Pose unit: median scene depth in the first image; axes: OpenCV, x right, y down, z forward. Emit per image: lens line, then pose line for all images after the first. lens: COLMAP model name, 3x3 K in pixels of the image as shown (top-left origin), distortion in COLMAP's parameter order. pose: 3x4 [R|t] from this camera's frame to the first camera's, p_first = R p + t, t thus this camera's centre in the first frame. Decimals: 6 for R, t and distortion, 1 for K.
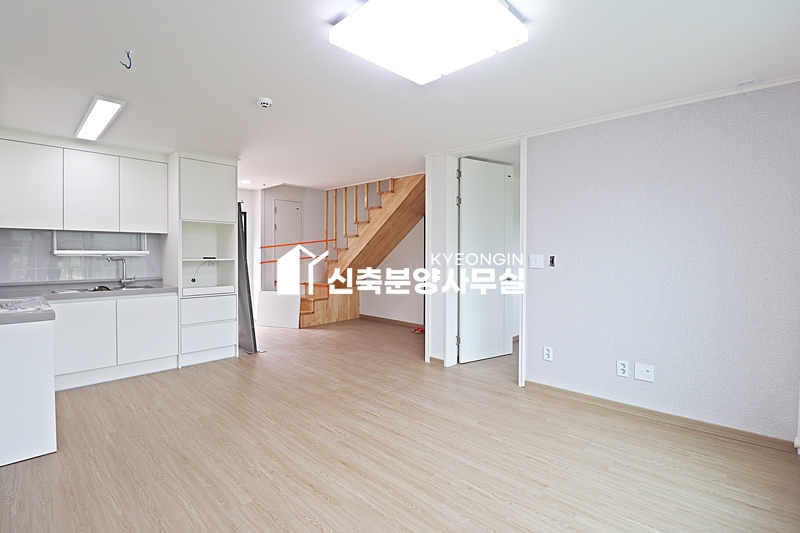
lens RADIAL K [[372.1, 0, 398.2], [0, 372.1, 260.2], [0, 0, 1]] dist [-0.005638, -0.010057]
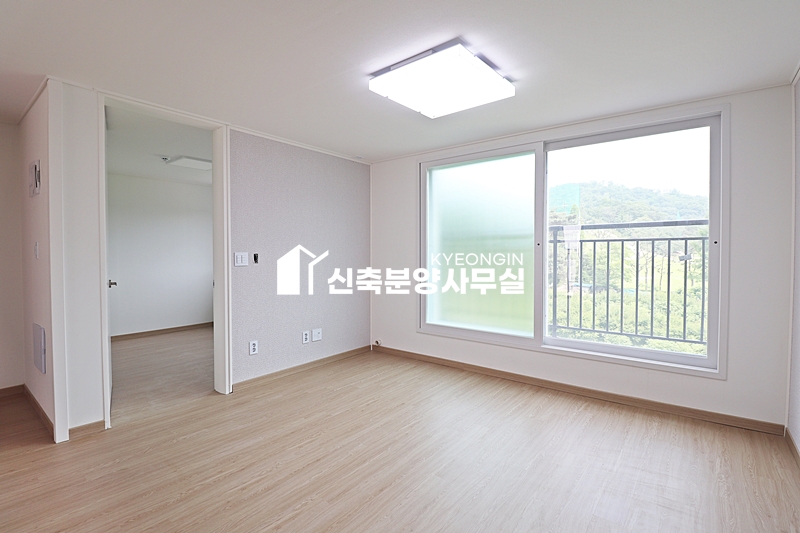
lens RADIAL K [[372.1, 0, 399.5], [0, 372.1, 266.7], [0, 0, 1]] dist [-0.005638, -0.010057]
pose [[-0.081676, -0.037936, 0.995937, -0.648007], [0.018009, 0.999056, 0.039532, -0.009234], [-0.996496, 0.021164, -0.080916, 0.658415]]
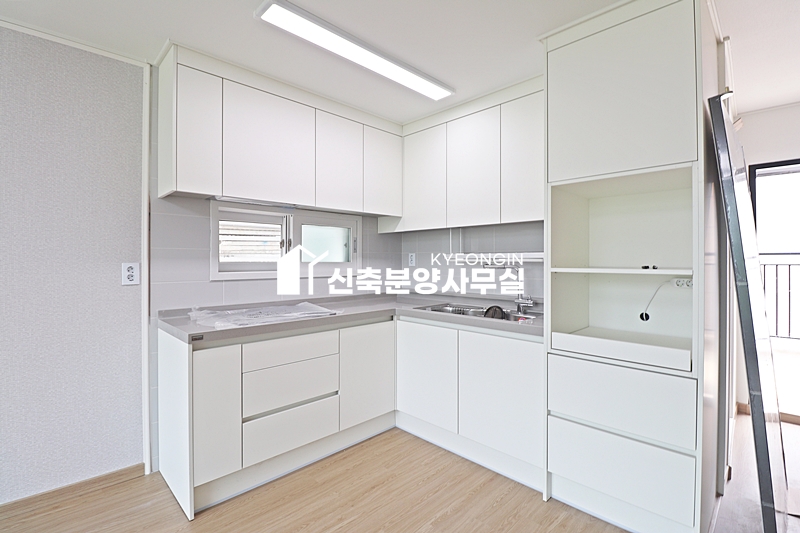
lens RADIAL K [[372.1, 0, 404.5], [0, 372.1, 260.7], [0, 0, 1]] dist [-0.005638, -0.010057]
pose [[-0.026547, -0.003864, -0.999640, -0.130388], [-0.017145, 0.999847, -0.003409, -0.009085], [0.999501, 0.017048, -0.026609, 0.977528]]
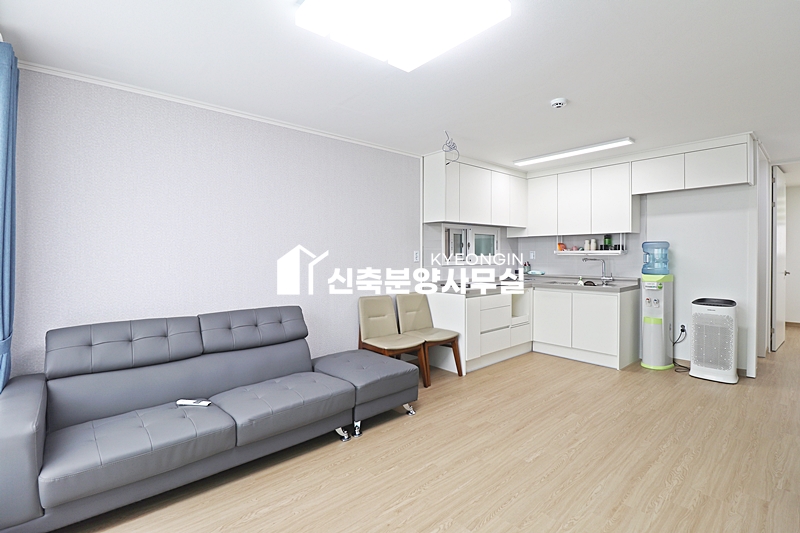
lens RADIAL K [[372.1, 0, 400.1], [0, 372.1, 259.1], [0, 0, 1]] dist [-0.005638, -0.010057]
pose [[-0.079046, 0.012886, -0.996788, 0.492868], [-0.014479, 0.999796, 0.014073, -0.009698], [0.996766, 0.015545, -0.078843, 0.558572]]
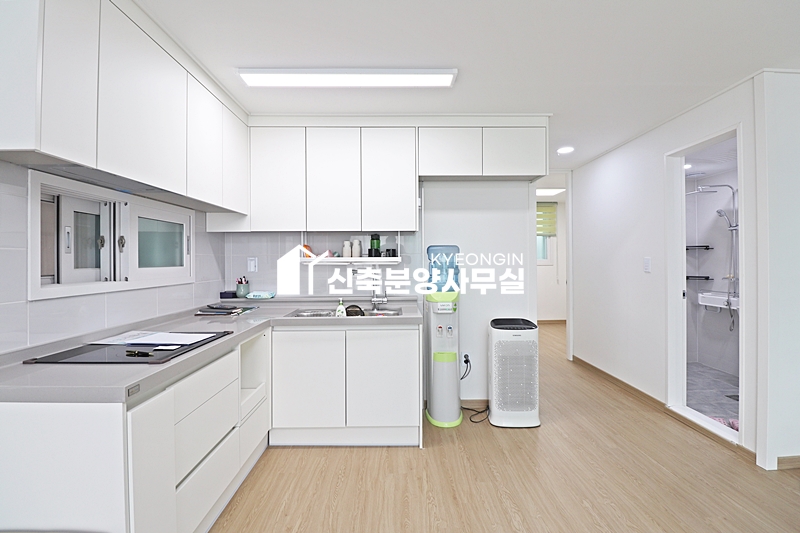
lens RADIAL K [[372.1, 0, 401.4], [0, 372.1, 259.4], [0, 0, 1]] dist [-0.005638, -0.010057]
pose [[0.707462, -0.006883, -0.706718, -0.226208], [-0.006691, 0.999843, -0.016436, -0.013276], [0.706720, 0.016357, 0.707305, 0.607700]]
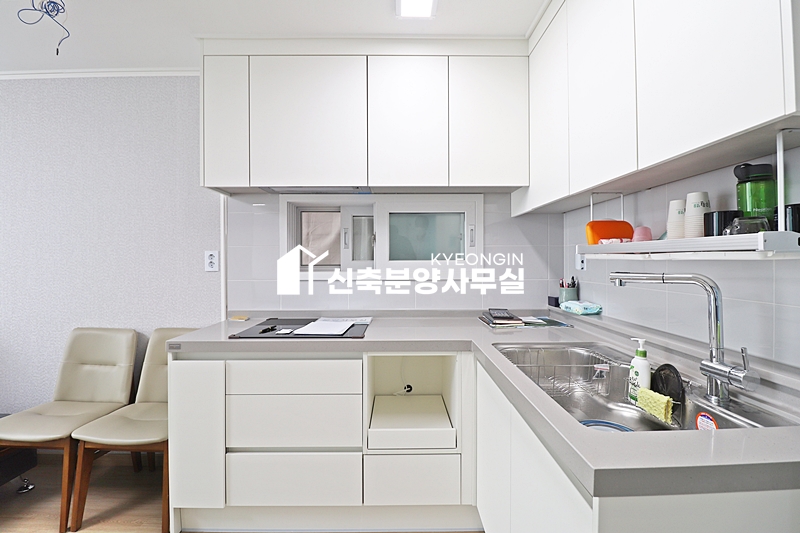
lens RADIAL K [[372.1, 0, 403.2], [0, 372.1, 258.8], [0, 0, 1]] dist [-0.005638, -0.010057]
pose [[-0.714495, 0.000570, -0.699640, -0.518069], [-0.009471, 0.999900, 0.010487, -0.016023], [0.699576, 0.014119, -0.714419, 1.214328]]
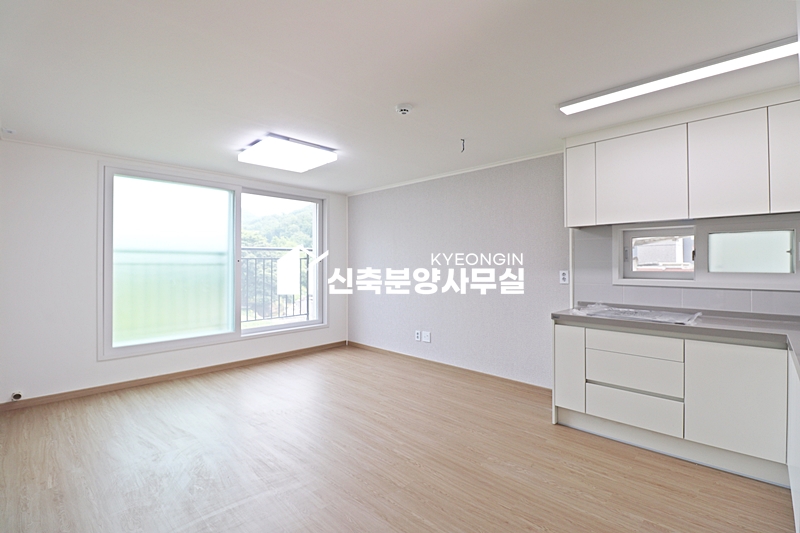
lens RADIAL K [[372.1, 0, 402.0], [0, 372.1, 261.5], [0, 0, 1]] dist [-0.005638, -0.010057]
pose [[-0.999898, -0.002081, 0.014130, -0.290954], [-0.001917, 0.999930, 0.011659, -0.036531], [-0.014154, 0.011631, -0.999832, 1.545229]]
